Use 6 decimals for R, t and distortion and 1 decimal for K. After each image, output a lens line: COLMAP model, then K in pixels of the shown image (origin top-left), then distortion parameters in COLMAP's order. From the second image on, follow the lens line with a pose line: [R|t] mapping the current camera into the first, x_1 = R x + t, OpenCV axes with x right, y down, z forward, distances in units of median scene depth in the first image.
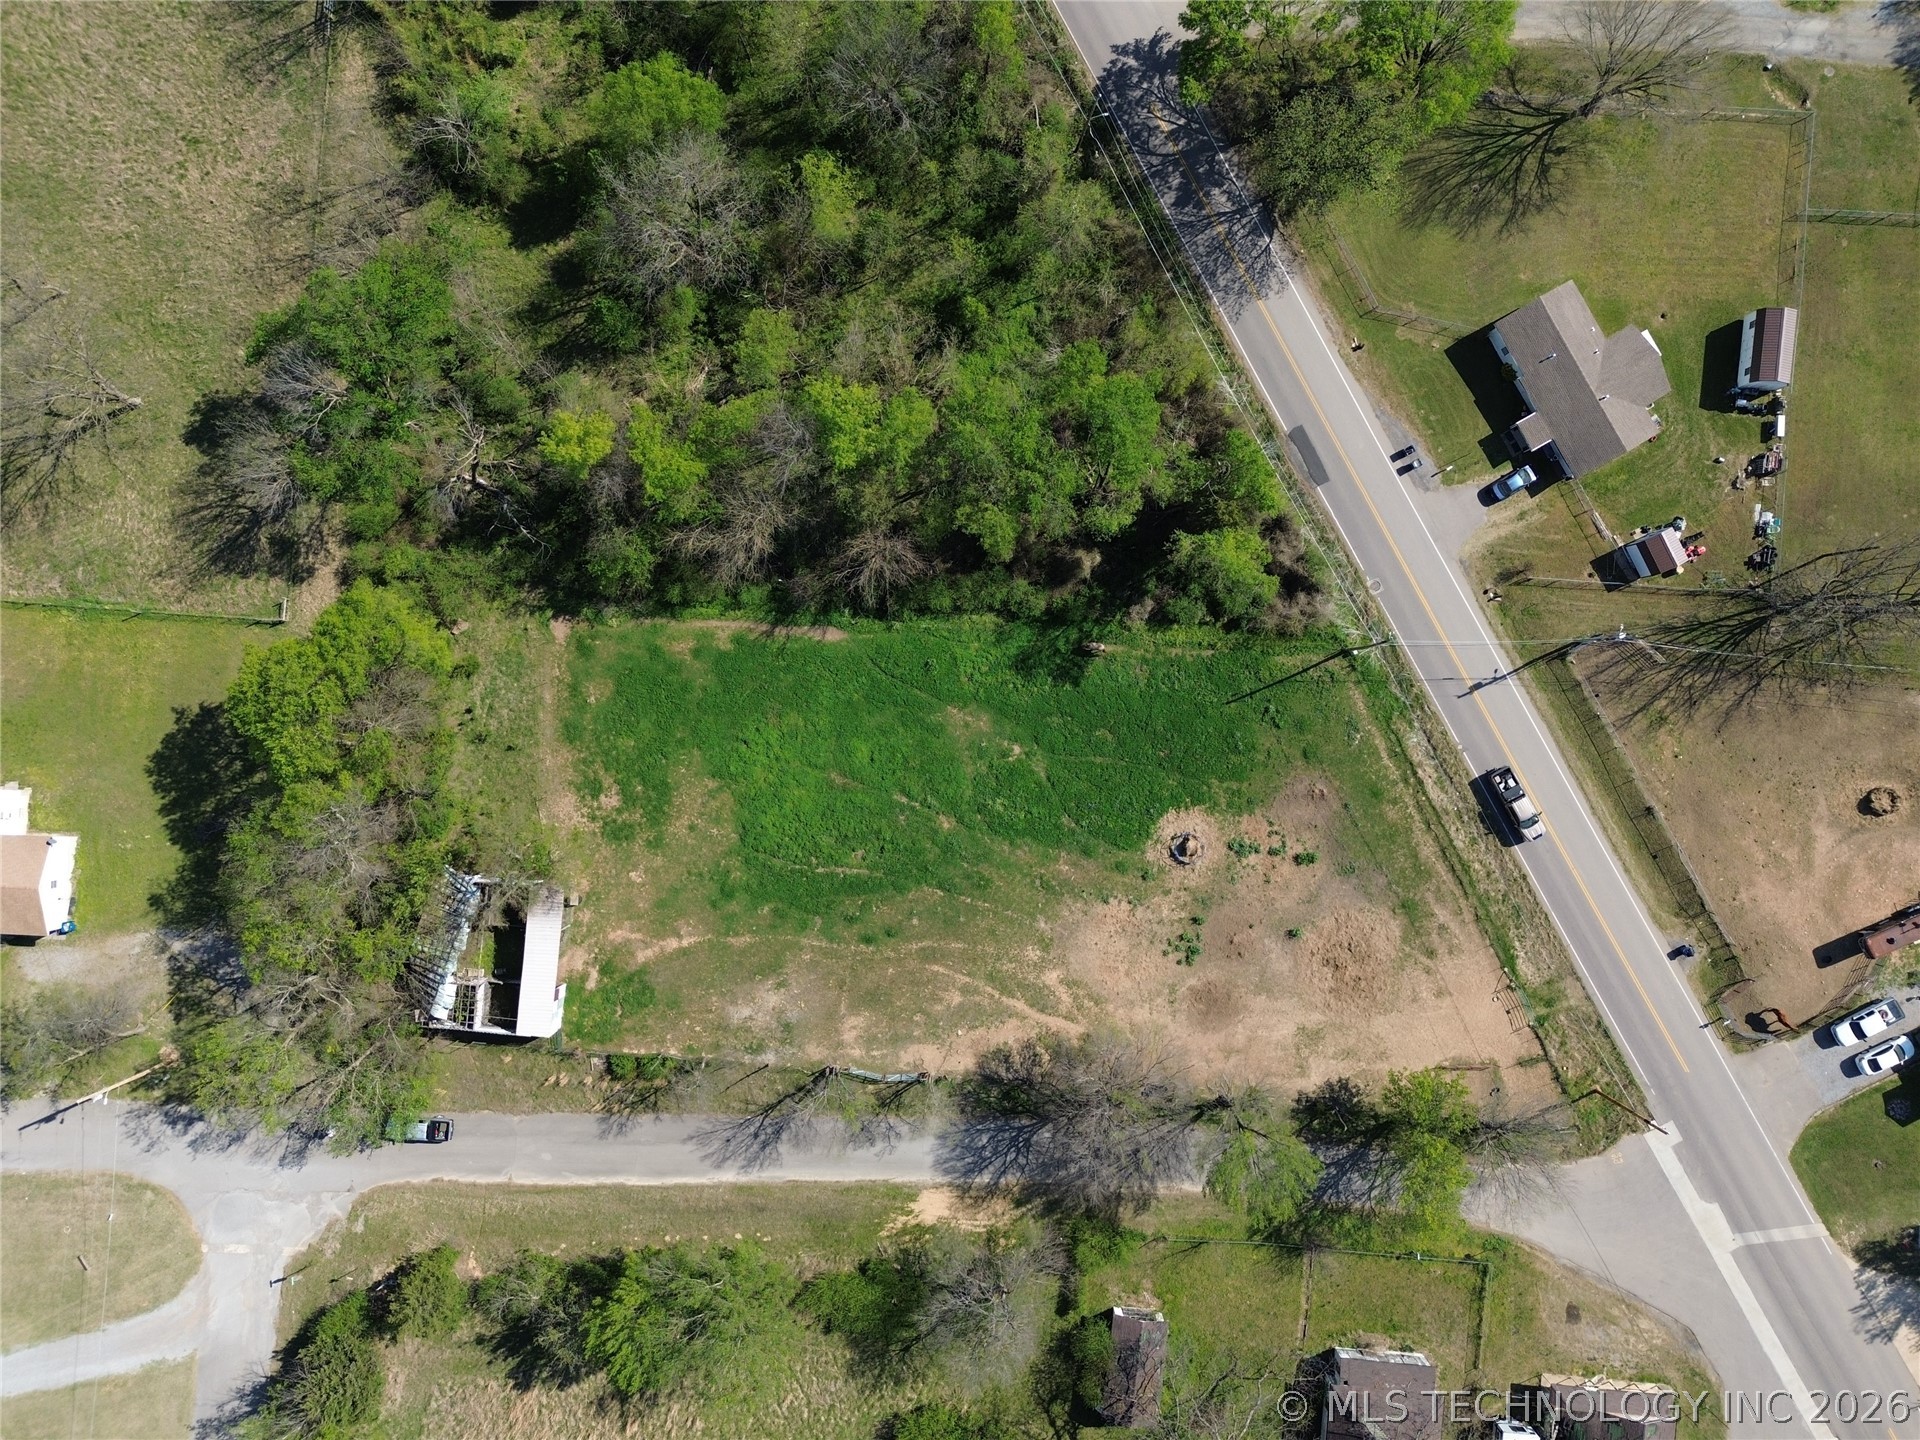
lens RADIAL K [[1350.5, 0, 951.6], [0, 1350.5, 729.6], [0, 0, 1]] dist [0.069807, -0.060685]
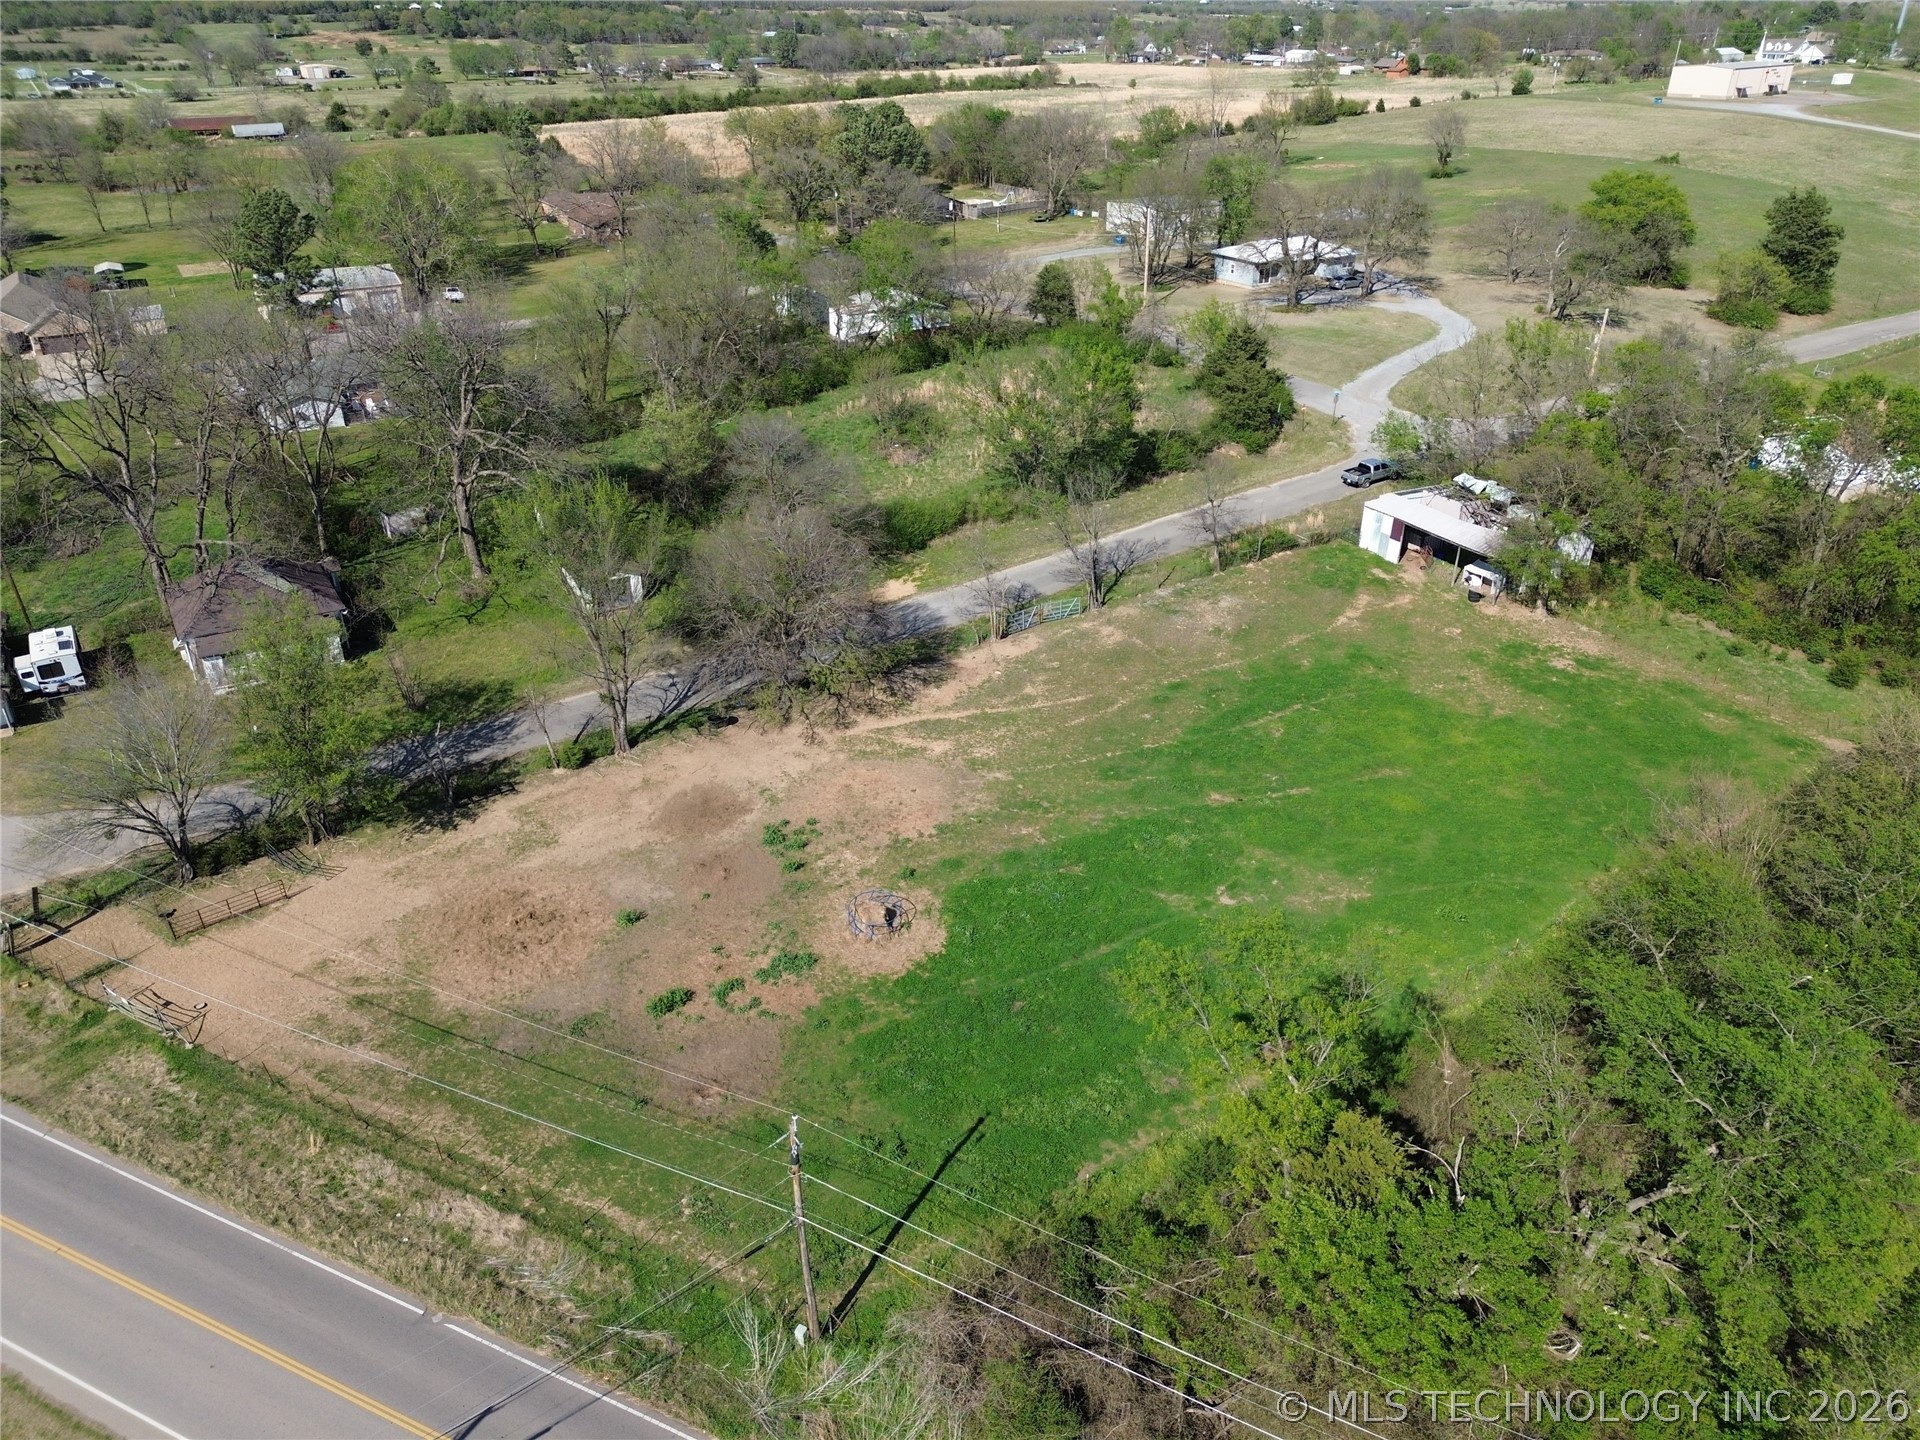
lens RADIAL K [[1350.5, 0, 951.6], [0, 1350.5, 729.6], [0, 0, 1]] dist [0.069807, -0.060685]
pose [[-0.800467, 0.280423, -0.529732, 0.421310], [-0.599329, -0.385654, 0.701481, -0.285899], [-0.007582, 0.878996, 0.476769, 0.676721]]
